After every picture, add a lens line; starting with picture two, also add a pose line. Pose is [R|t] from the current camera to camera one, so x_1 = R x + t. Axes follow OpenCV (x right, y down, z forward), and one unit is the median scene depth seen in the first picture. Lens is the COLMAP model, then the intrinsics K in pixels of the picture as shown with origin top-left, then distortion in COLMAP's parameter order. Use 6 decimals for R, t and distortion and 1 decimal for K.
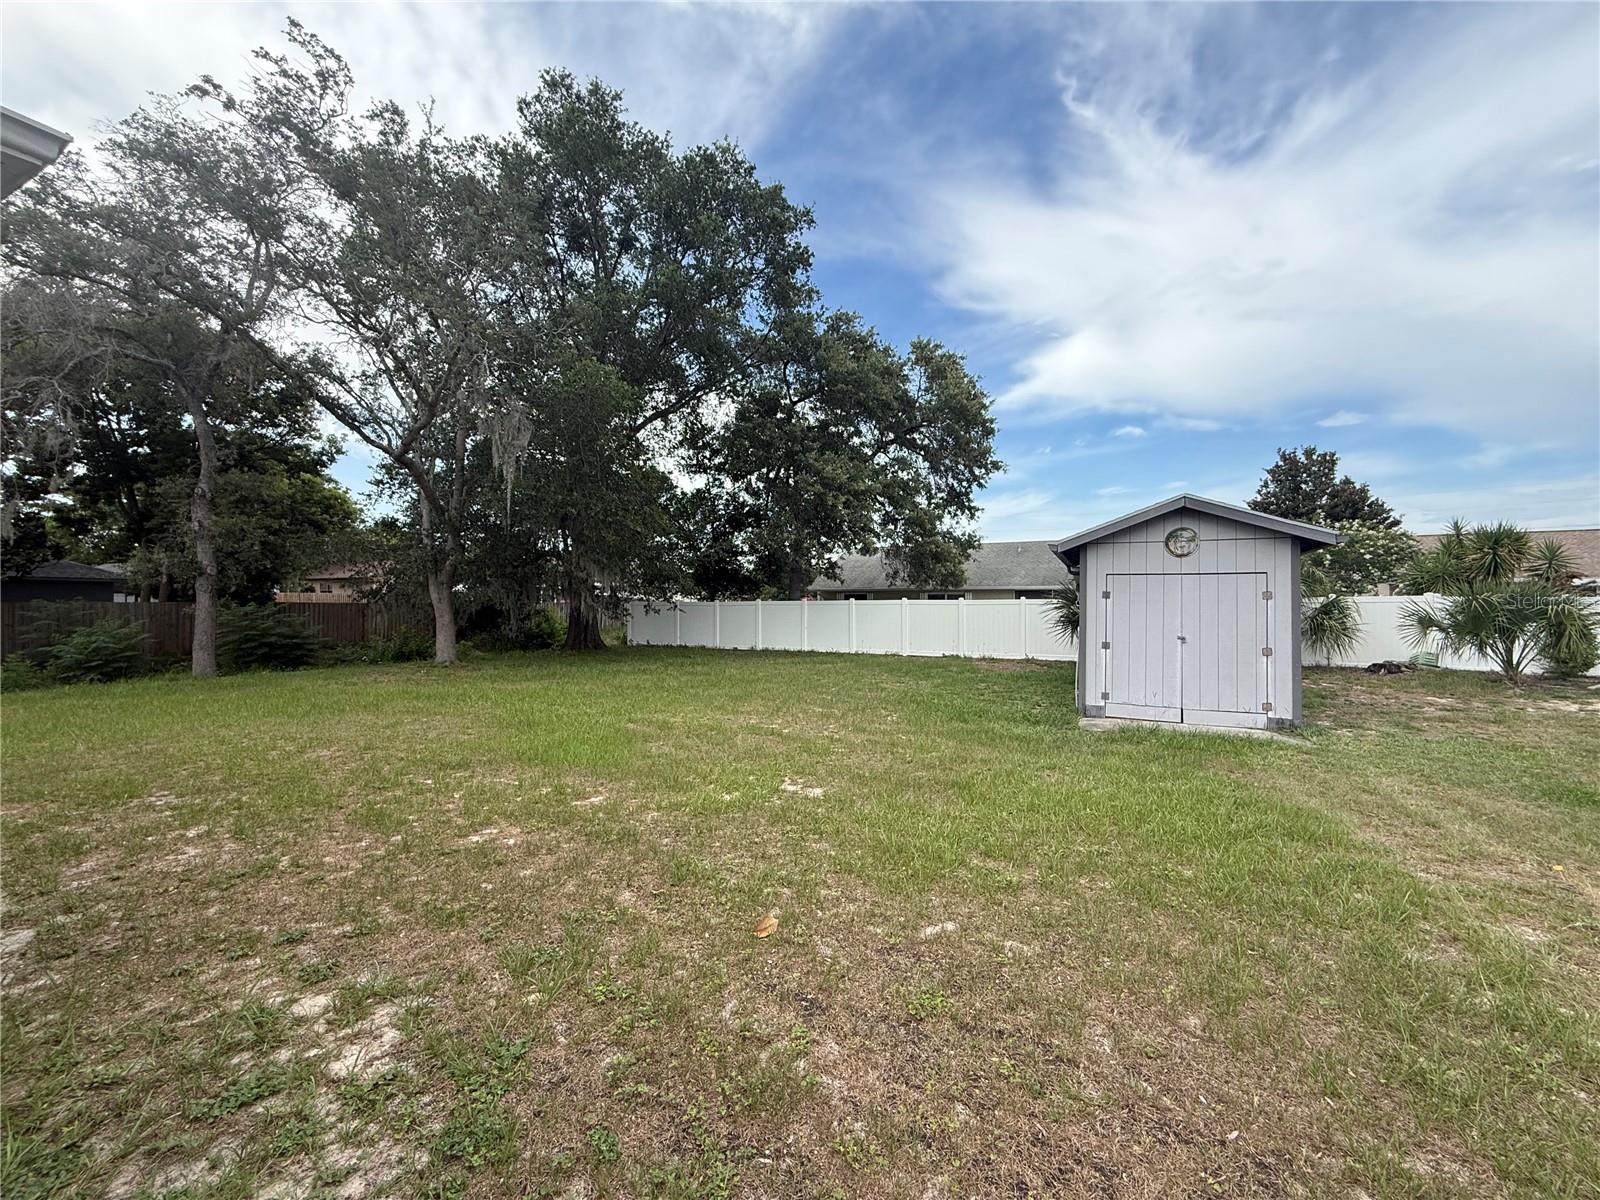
lens RADIAL K [[639.4, 0, 791.5], [0, 639.4, 596.6], [0, 0, 1]] dist [0.000459, -0.000108]
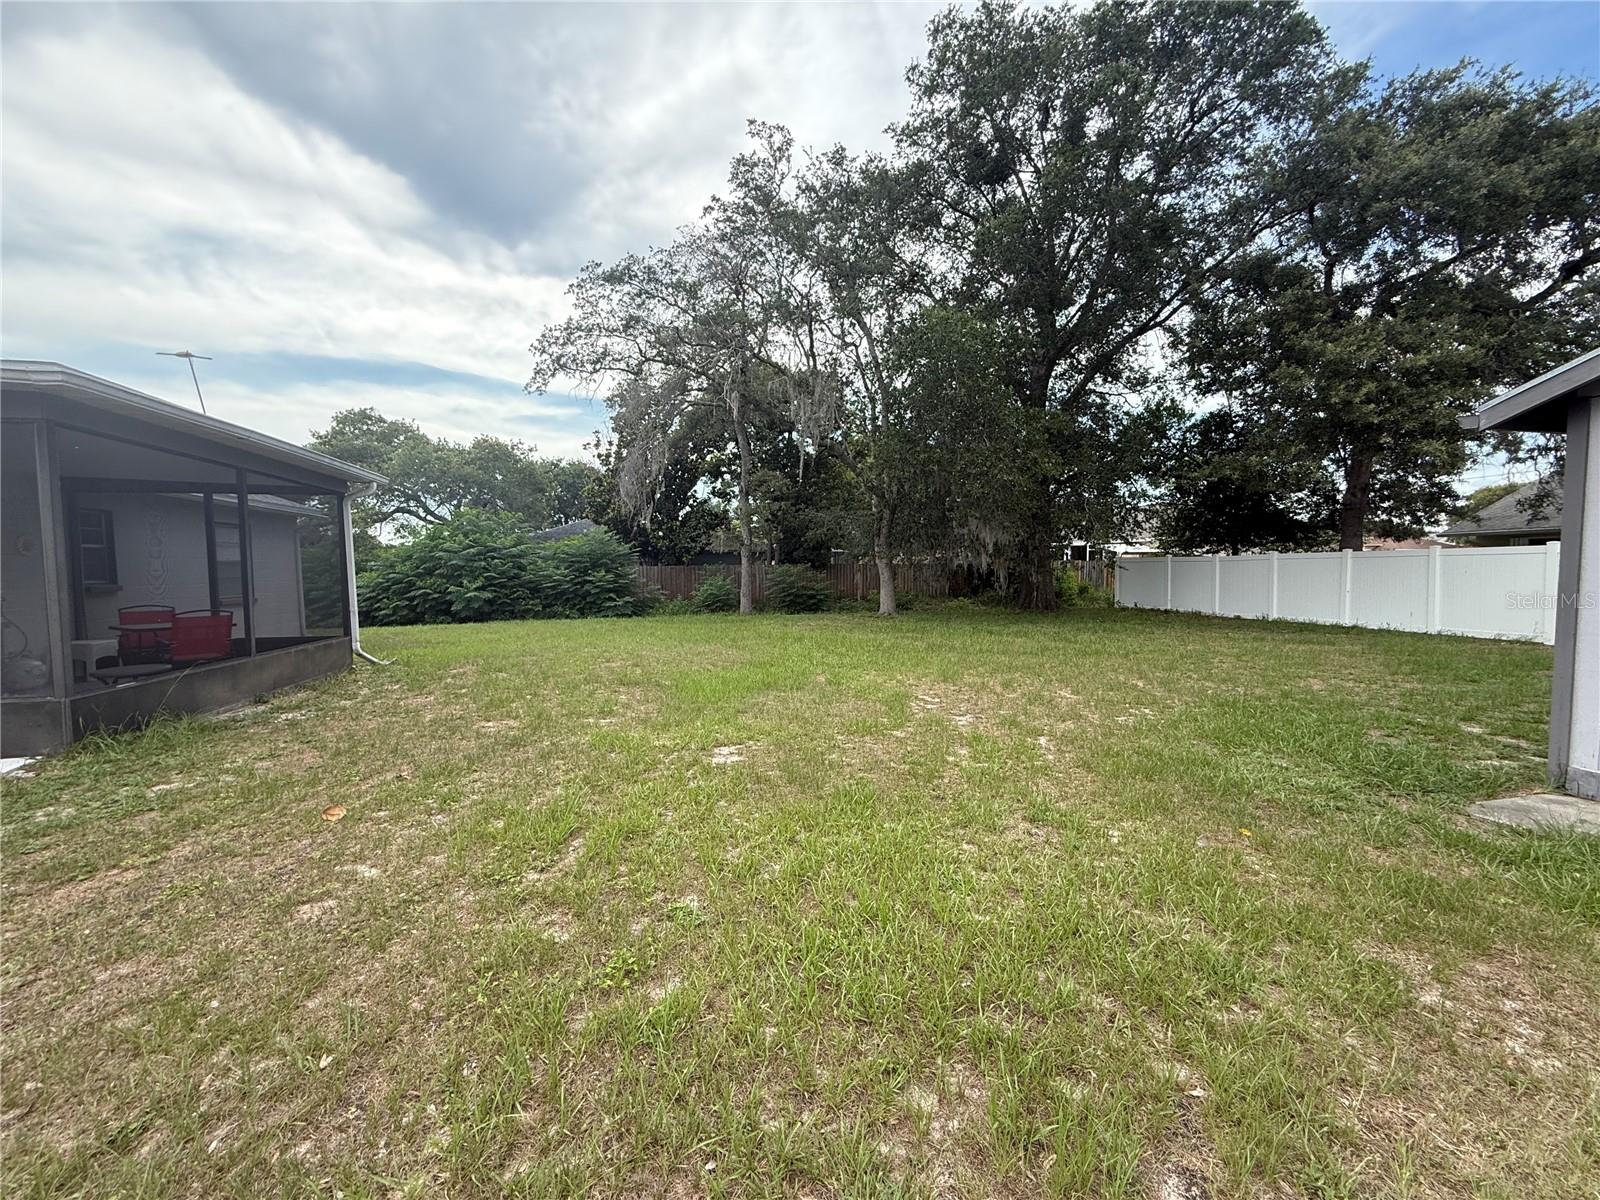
lens RADIAL K [[639.4, 0, 797.0], [0, 639.4, 593.3], [0, 0, 1]] dist [0.000459, -0.000108]
pose [[0.614394, 0.023924, -0.788637, 0.258185], [0.020849, 0.998699, 0.046539, 0.009535], [0.788724, -0.045036, 0.613095, 0.170100]]
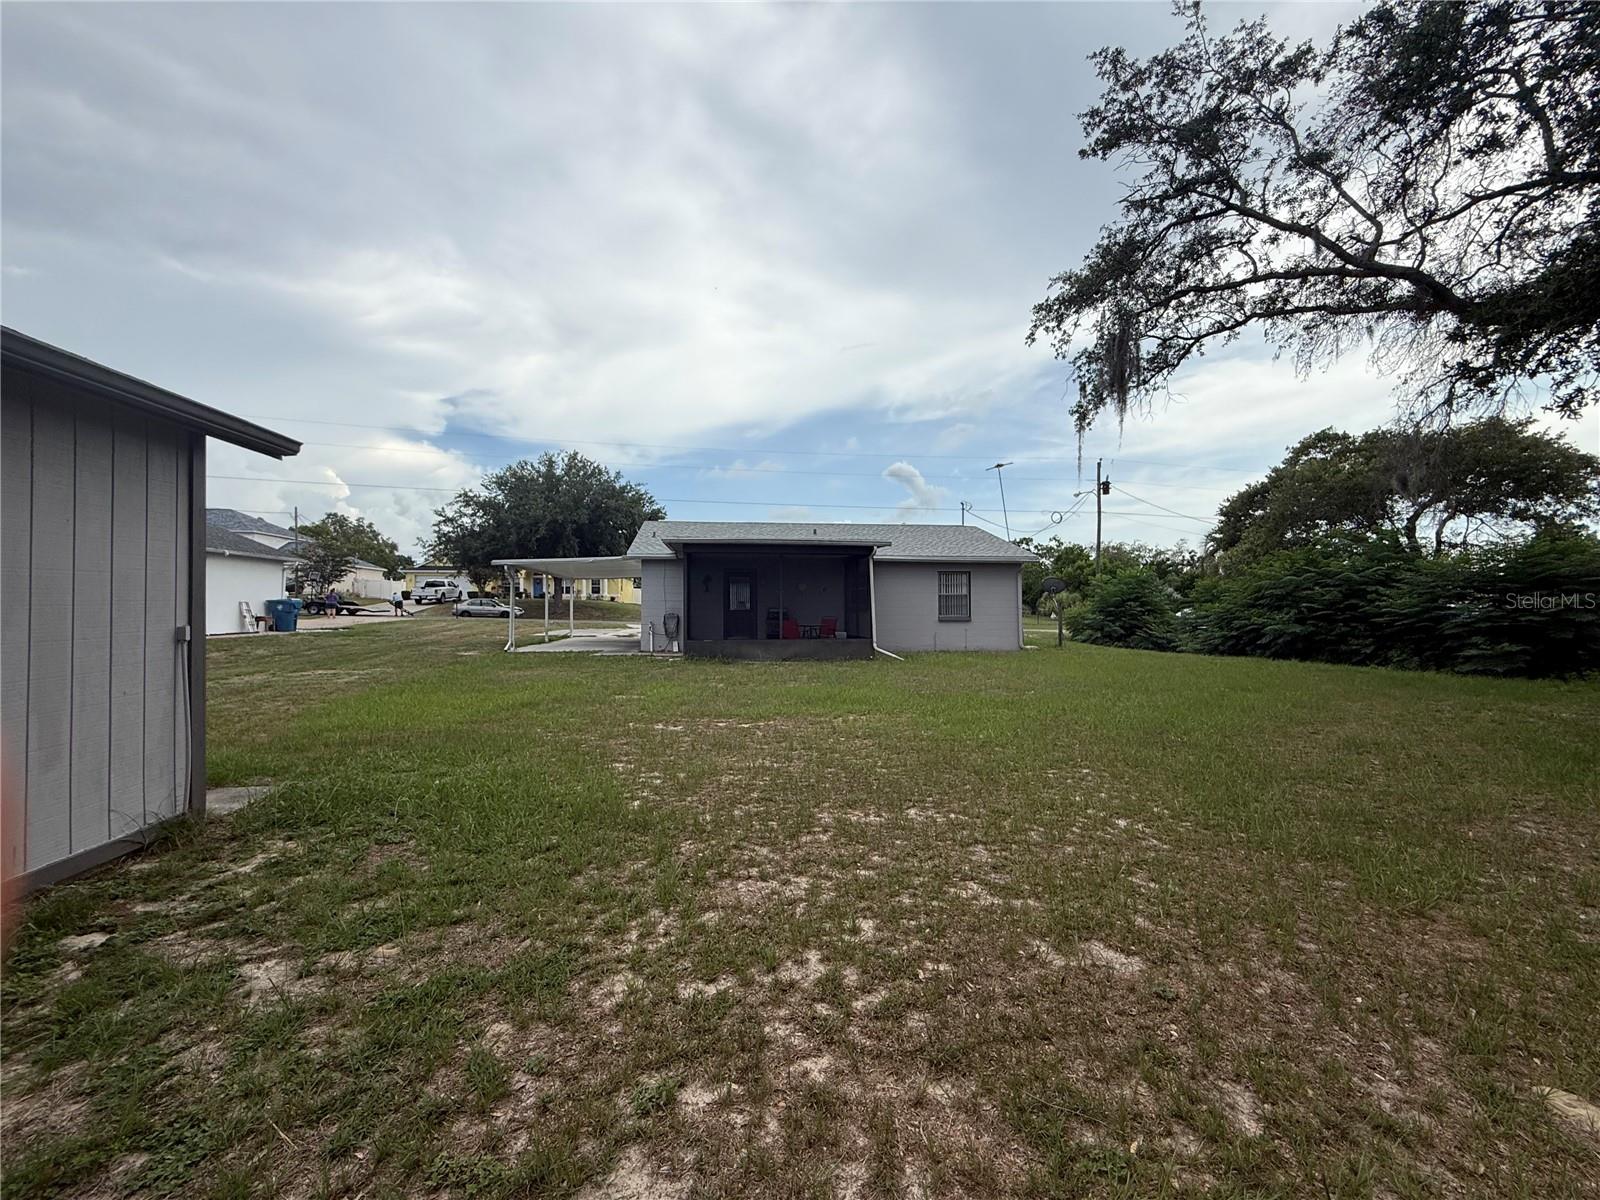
lens RADIAL K [[639.4, 0, 800.2], [0, 639.4, 596.5], [0, 0, 1]] dist [0.000459, -0.000108]
pose [[-0.834505, -0.008999, -0.550927, 0.191737], [0.008848, 0.999519, -0.029729, 0.027370], [0.550929, -0.029683, -0.834024, 0.856028]]
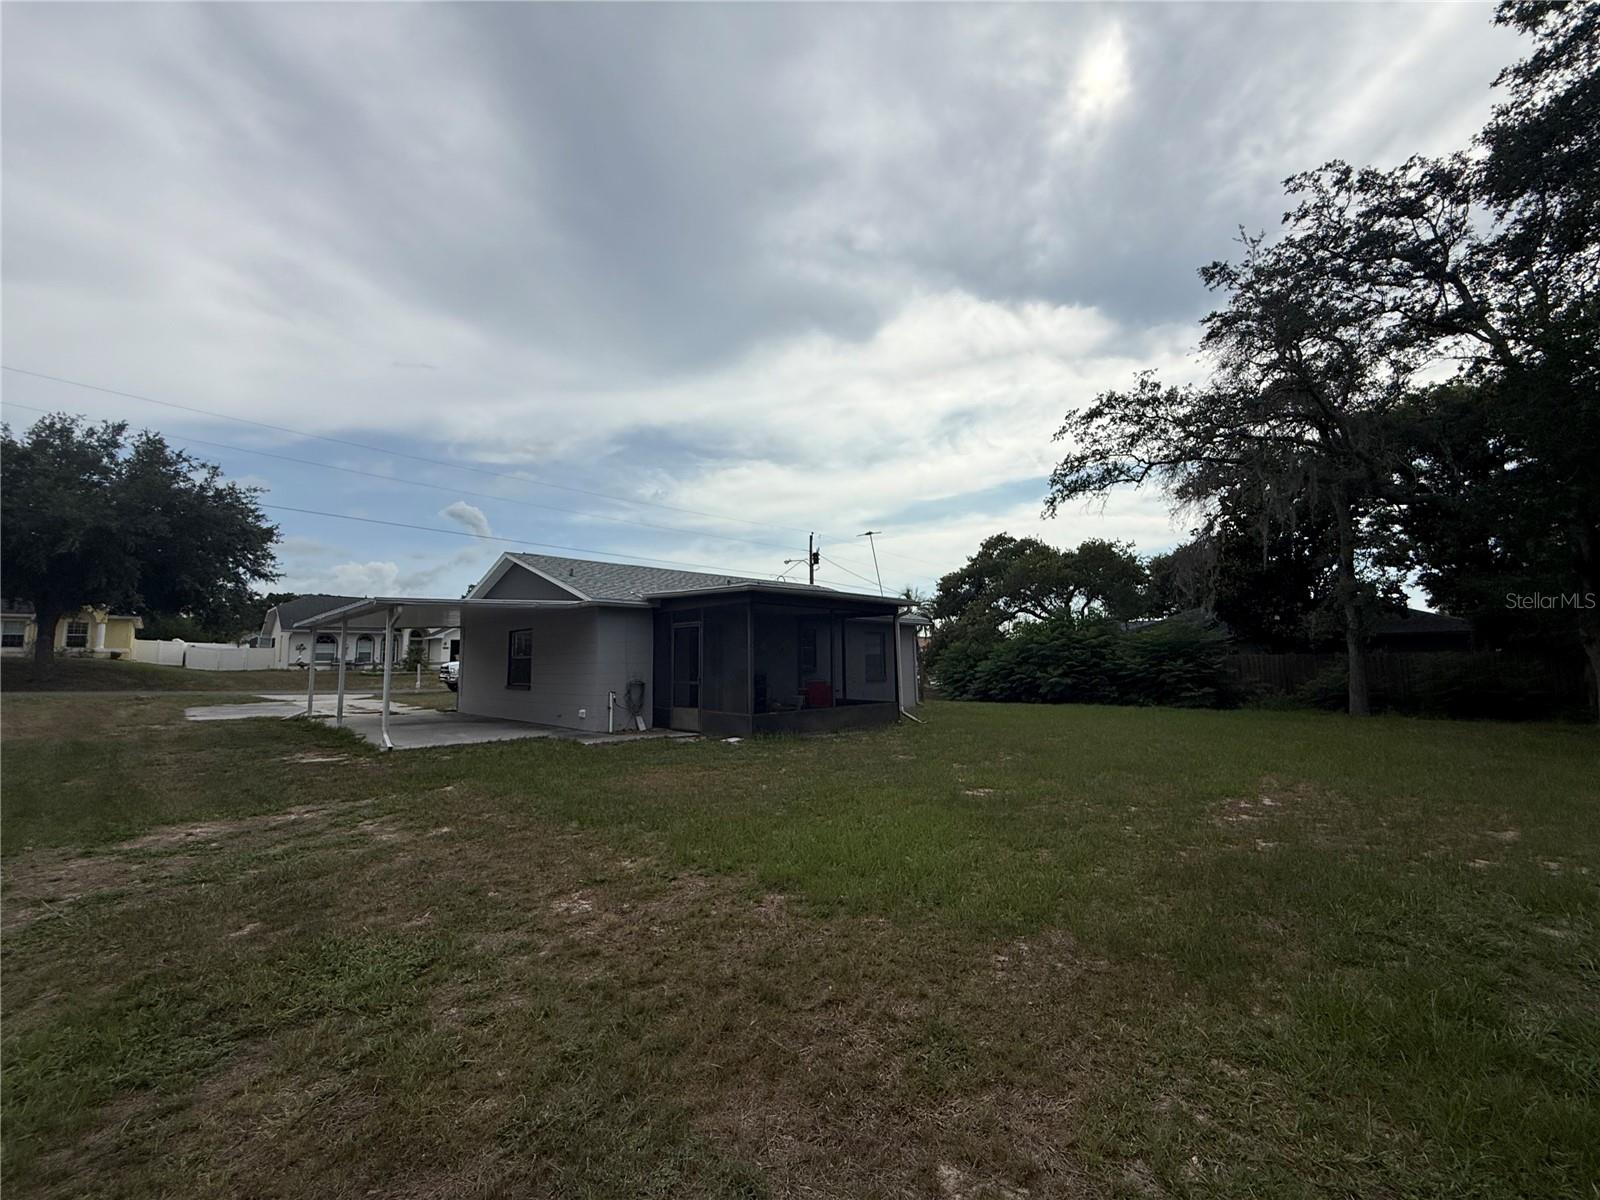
lens RADIAL K [[639.4, 0, 796.1], [0, 639.4, 595.5], [0, 0, 1]] dist [0.000459, -0.000108]
pose [[-0.332143, -0.094435, -0.938490, 0.467621], [0.021620, 0.993952, -0.107667, 0.009063], [0.942981, -0.056051, -0.328092, 0.353812]]
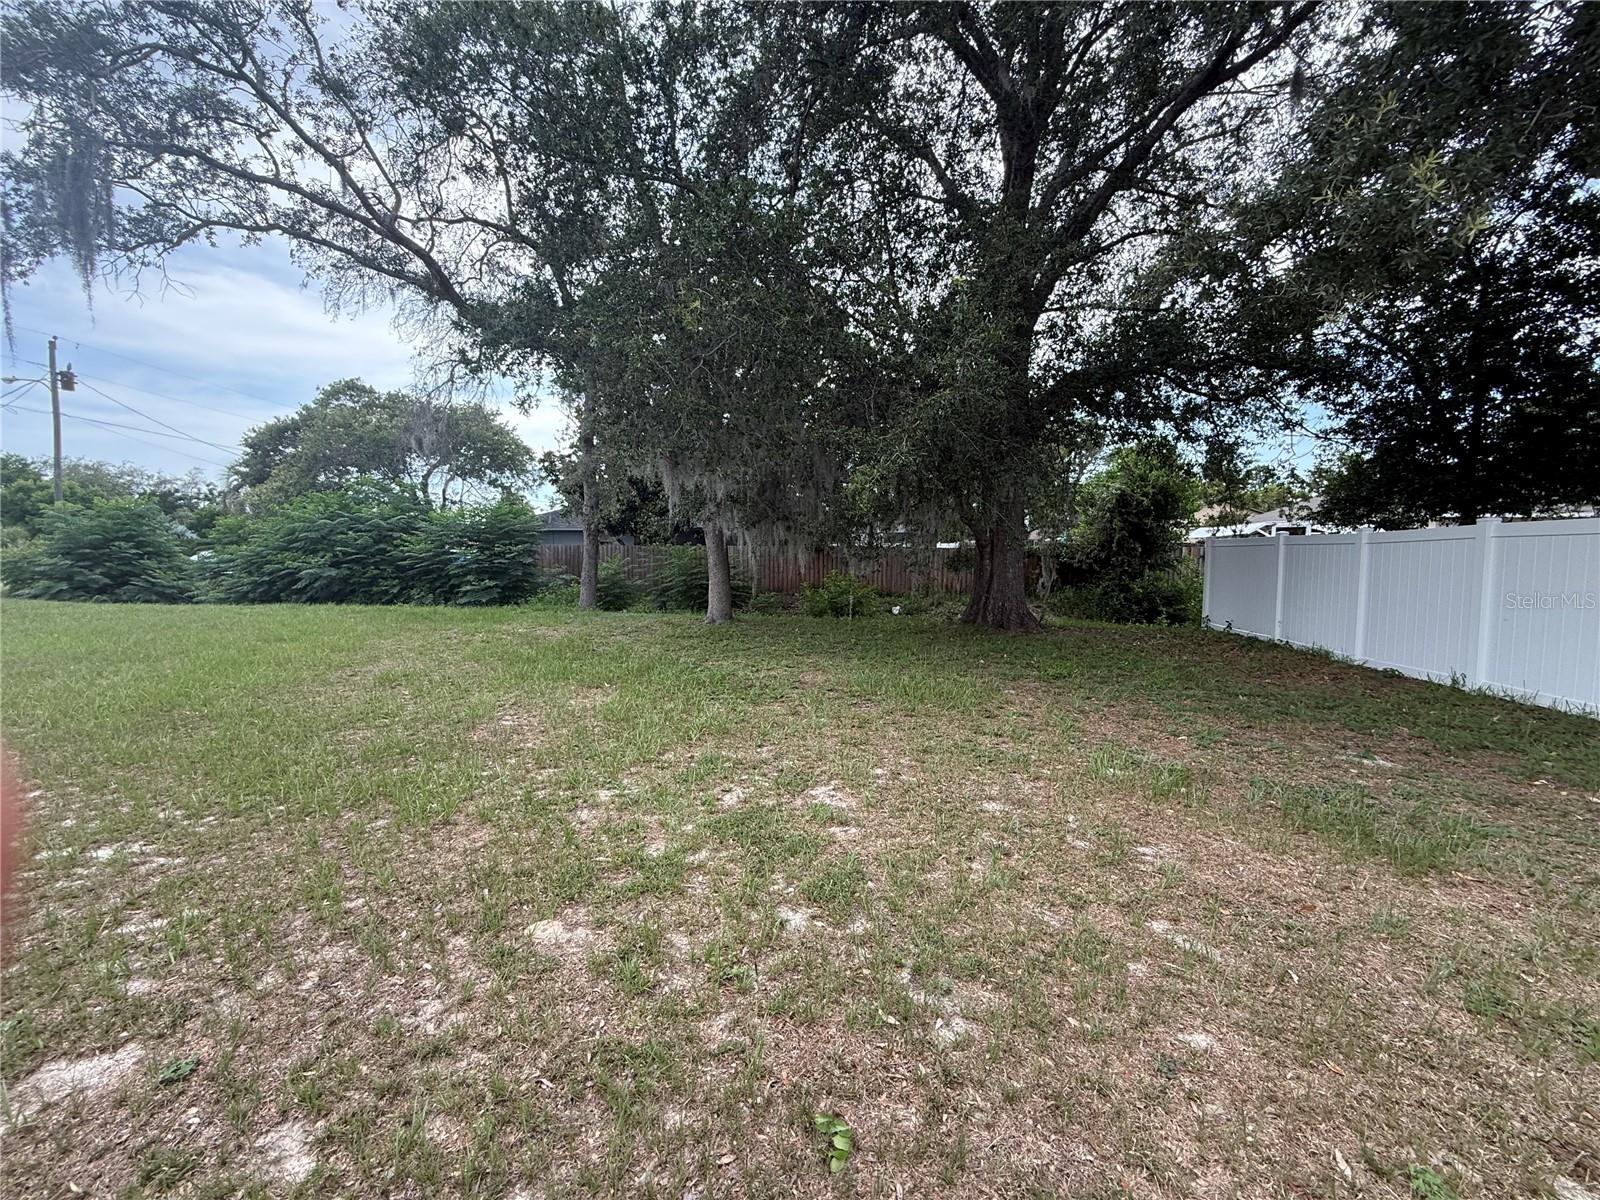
lens RADIAL K [[639.4, 0, 796.6], [0, 639.4, 598.2], [0, 0, 1]] dist [0.000459, -0.000108]
pose [[0.296295, 0.067112, -0.952736, 0.175223], [0.004331, 0.997424, 0.071607, 0.026504], [0.955087, -0.025343, 0.295241, 0.849736]]
